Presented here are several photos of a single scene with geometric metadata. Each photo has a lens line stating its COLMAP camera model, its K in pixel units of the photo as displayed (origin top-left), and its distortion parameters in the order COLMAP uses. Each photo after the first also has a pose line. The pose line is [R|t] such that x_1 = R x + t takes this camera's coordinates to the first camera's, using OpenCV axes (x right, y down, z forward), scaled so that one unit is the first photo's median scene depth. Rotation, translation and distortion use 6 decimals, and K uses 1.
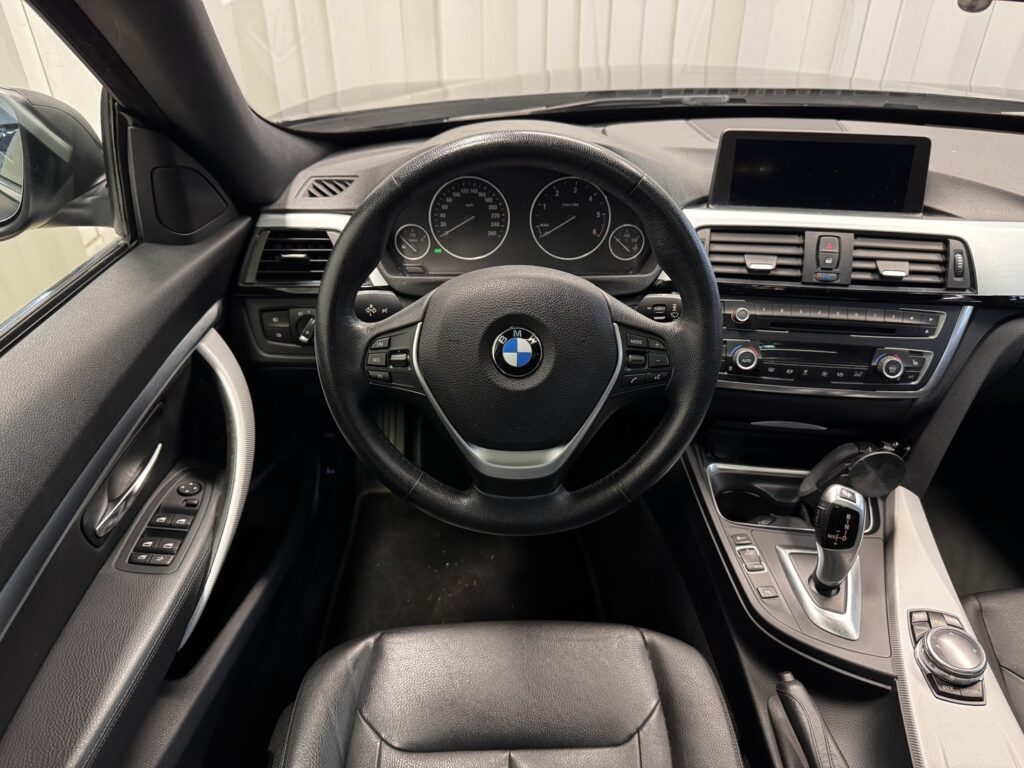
lens RADIAL K [[733.9, 0, 512.0], [0, 733.9, 384.0], [0, 0, 1]] dist [0.133262, -0.302909]
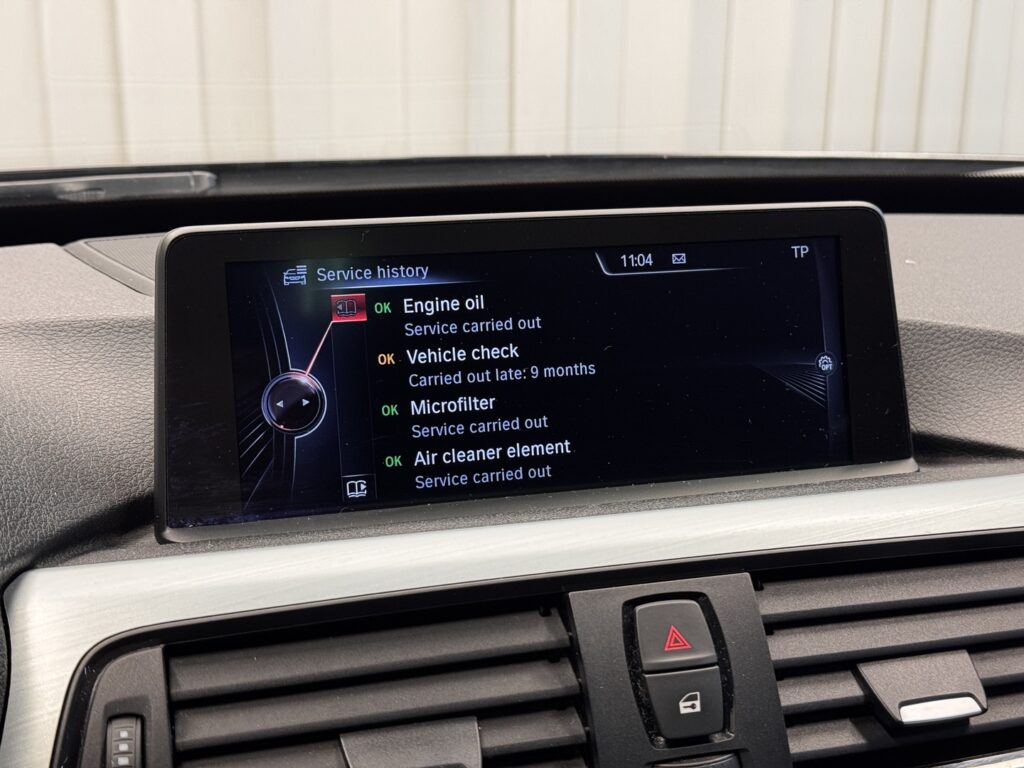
lens RADIAL K [[1424.1, 0, 512.0], [0, 1424.1, 384.0], [0, 0, 1]] dist [0.103544, 0.009170]
pose [[0.916049, -0.092335, 0.390292, 0.207563], [0.212326, 0.937229, -0.276620, -0.145701], [-0.340251, 0.336267, 0.878153, 0.587790]]
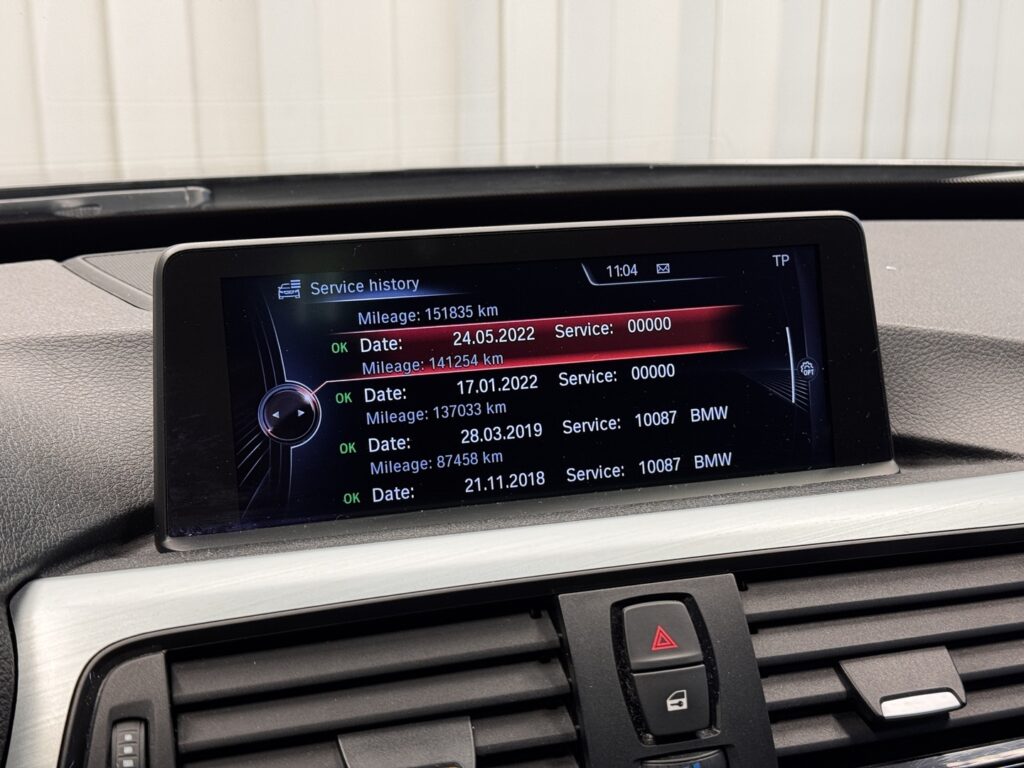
lens RADIAL K [[1420.2, 0, 512.0], [0, 1420.2, 384.0], [0, 0, 1]] dist [0.103069, 0.036750]
pose [[0.913349, -0.101453, 0.394337, 0.204285], [0.224295, 0.933639, -0.279302, -0.142946], [-0.339832, 0.343548, 0.875493, 0.575546]]
